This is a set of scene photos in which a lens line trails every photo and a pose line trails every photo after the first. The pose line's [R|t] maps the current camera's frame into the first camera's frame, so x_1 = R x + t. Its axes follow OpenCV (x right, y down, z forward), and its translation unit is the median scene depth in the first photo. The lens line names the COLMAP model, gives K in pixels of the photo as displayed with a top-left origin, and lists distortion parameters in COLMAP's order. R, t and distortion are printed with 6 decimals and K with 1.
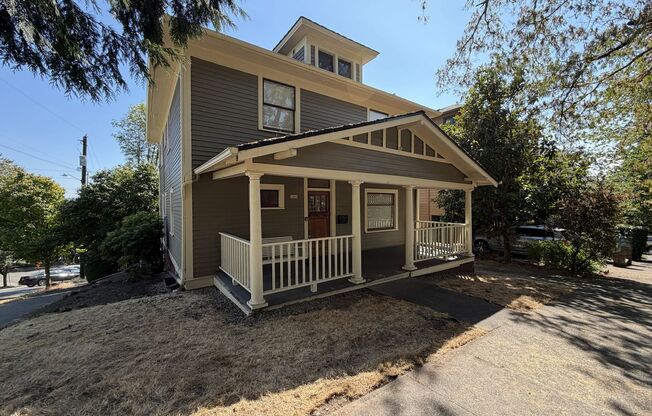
lens RADIAL K [[261.5, 0, 326.1], [0, 261.5, 207.5], [0, 0, 1]] dist [-0.015482, -0.000175]
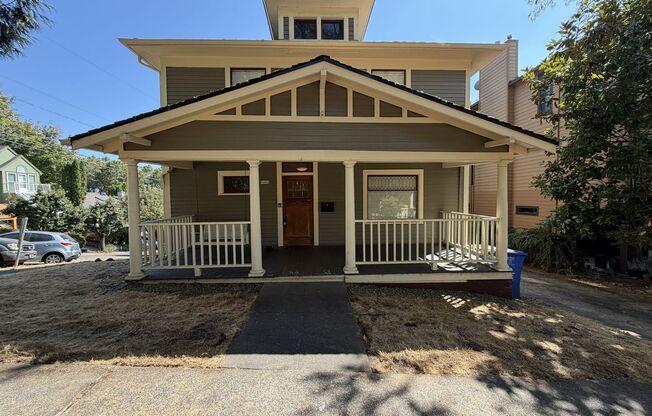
lens RADIAL K [[260.5, 0, 326.2], [0, 260.5, 207.3], [0, 0, 1]] dist [-0.006572, 0.000109]
pose [[0.839953, 0.017133, -0.542388, 0.735404], [0.000952, 0.999453, 0.033044, 0.025370], [0.542658, -0.028272, 0.839478, 0.365336]]
